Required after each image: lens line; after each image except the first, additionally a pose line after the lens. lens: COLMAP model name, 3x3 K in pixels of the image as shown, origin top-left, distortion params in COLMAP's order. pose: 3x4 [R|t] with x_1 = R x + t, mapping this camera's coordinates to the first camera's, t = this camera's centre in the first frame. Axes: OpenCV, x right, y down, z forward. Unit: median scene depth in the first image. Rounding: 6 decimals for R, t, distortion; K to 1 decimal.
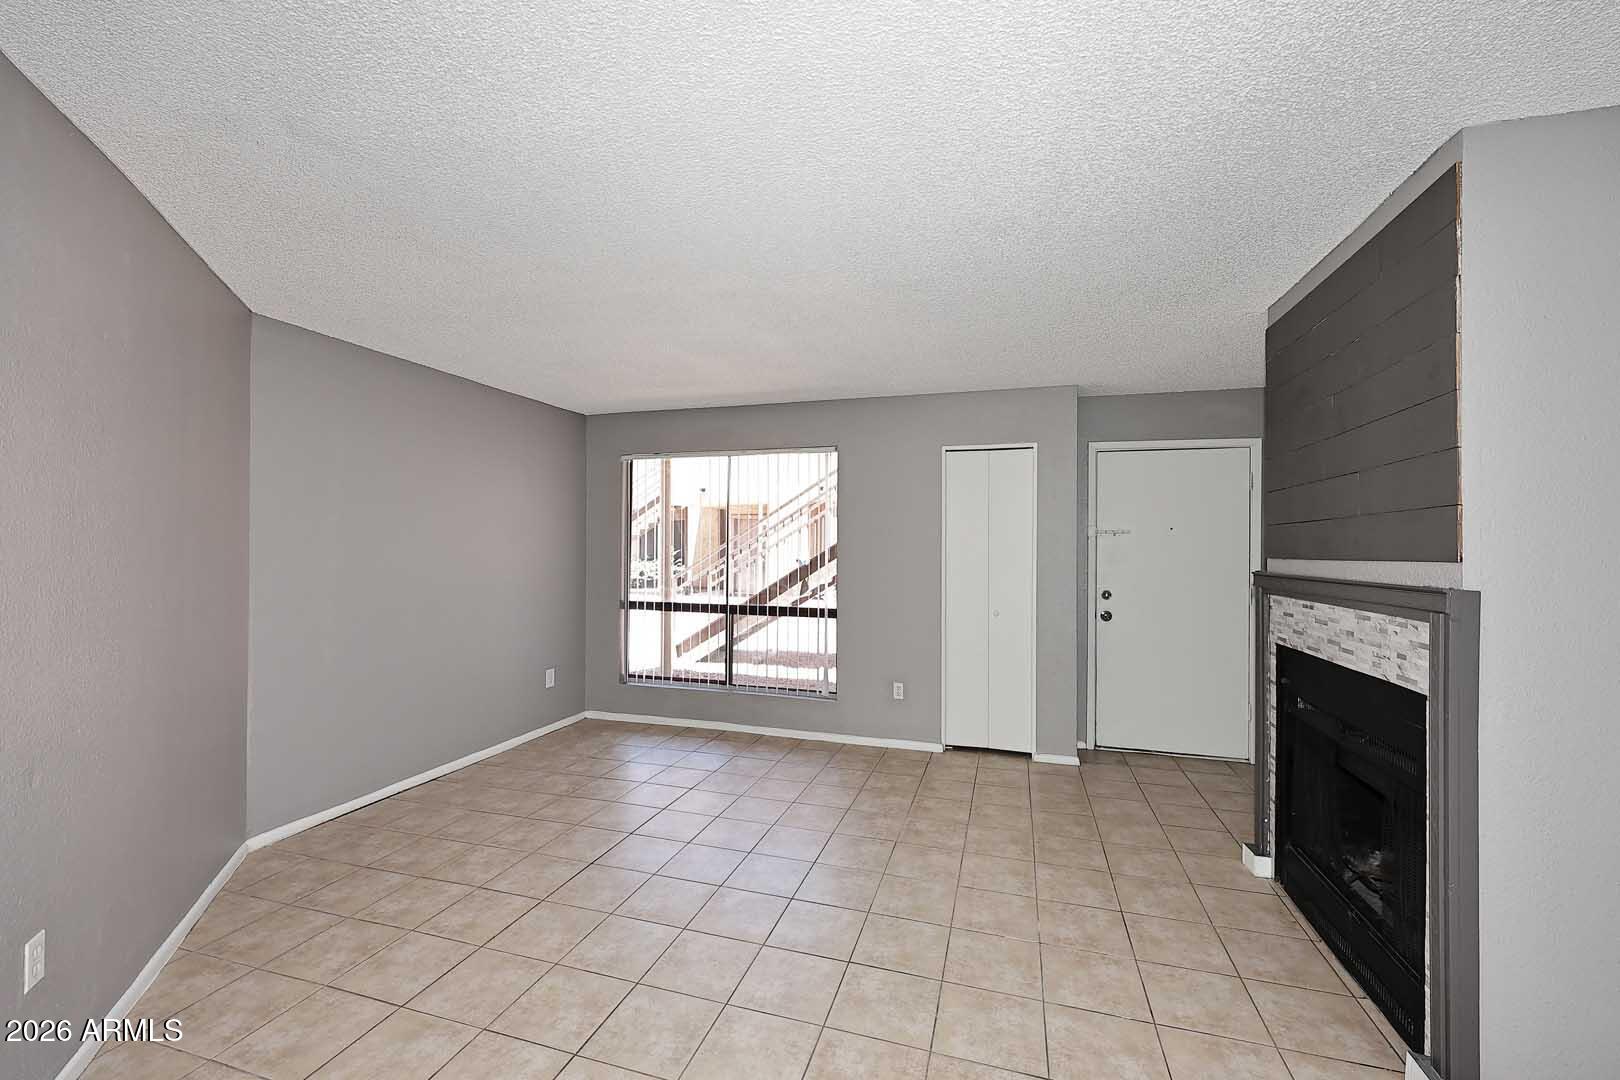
lens RADIAL K [[652.5, 0, 817.7], [0, 652.5, 546.1], [0, 0, 1]] dist [0.004214, -0.000218]
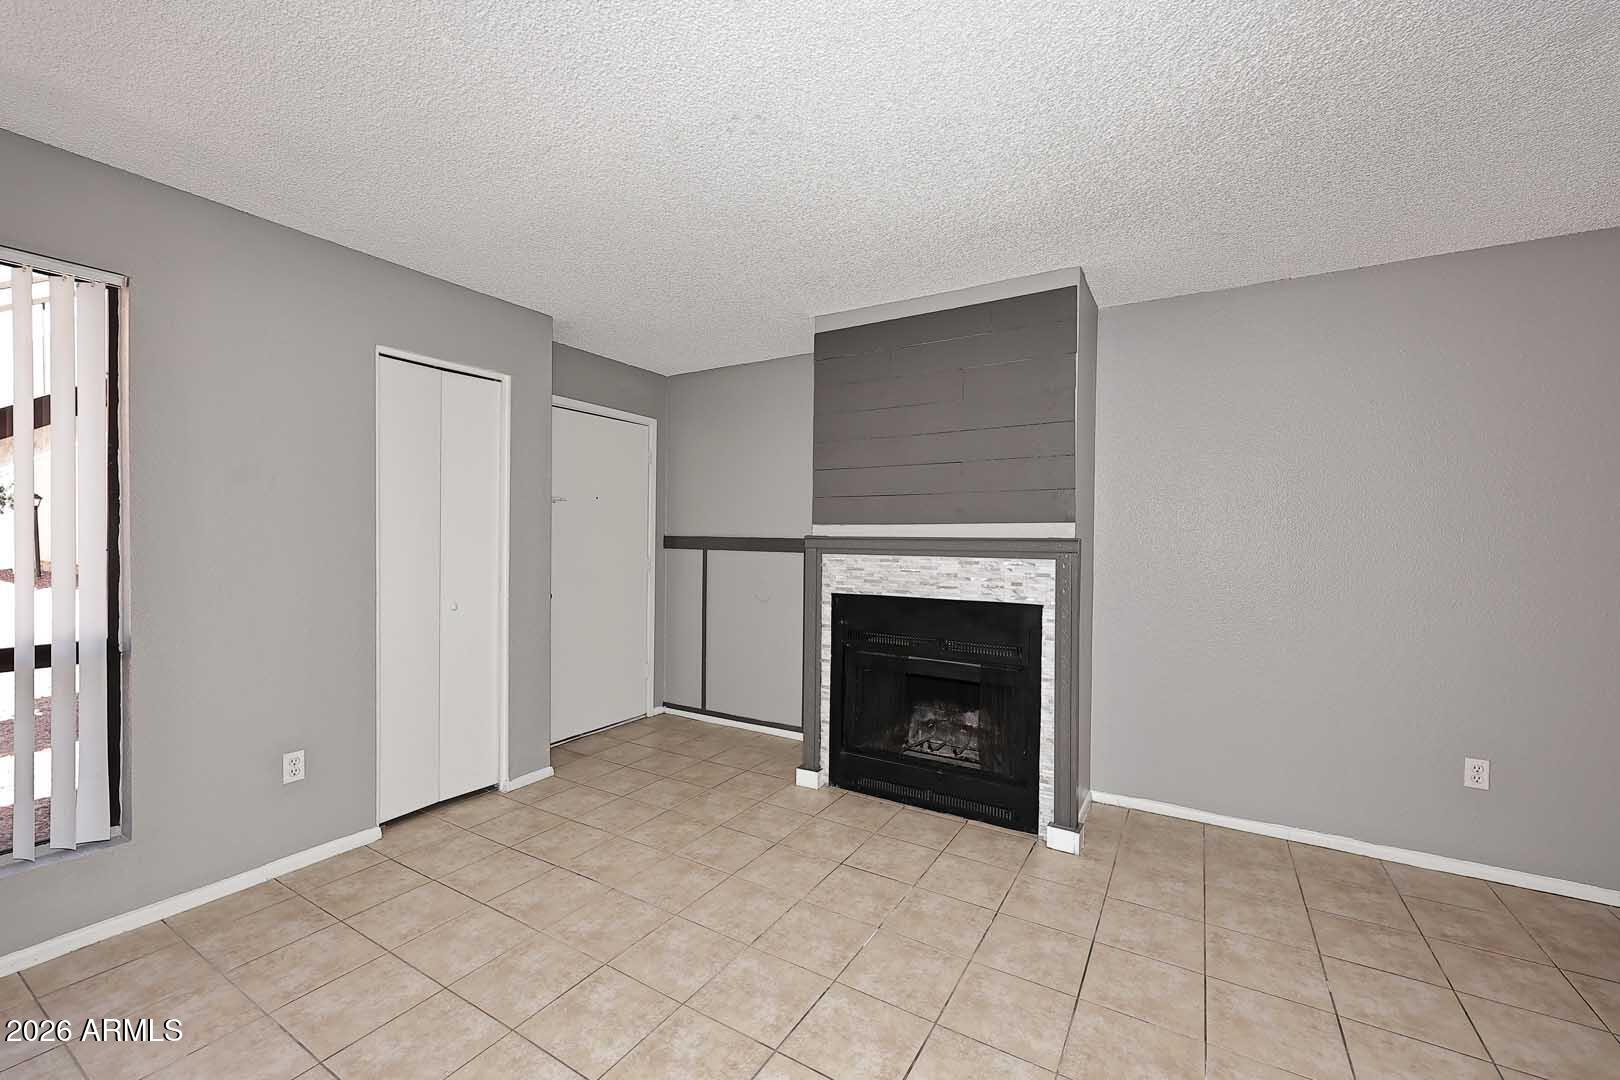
lens RADIAL K [[652.5, 0, 807.5], [0, 652.5, 541.6], [0, 0, 1]] dist [0.004214, -0.000218]
pose [[0.254298, -0.015346, 0.967004, -0.440209], [-0.008281, 0.999803, 0.018044, 0.025697], [-0.967090, -0.012596, 0.254121, 0.648286]]
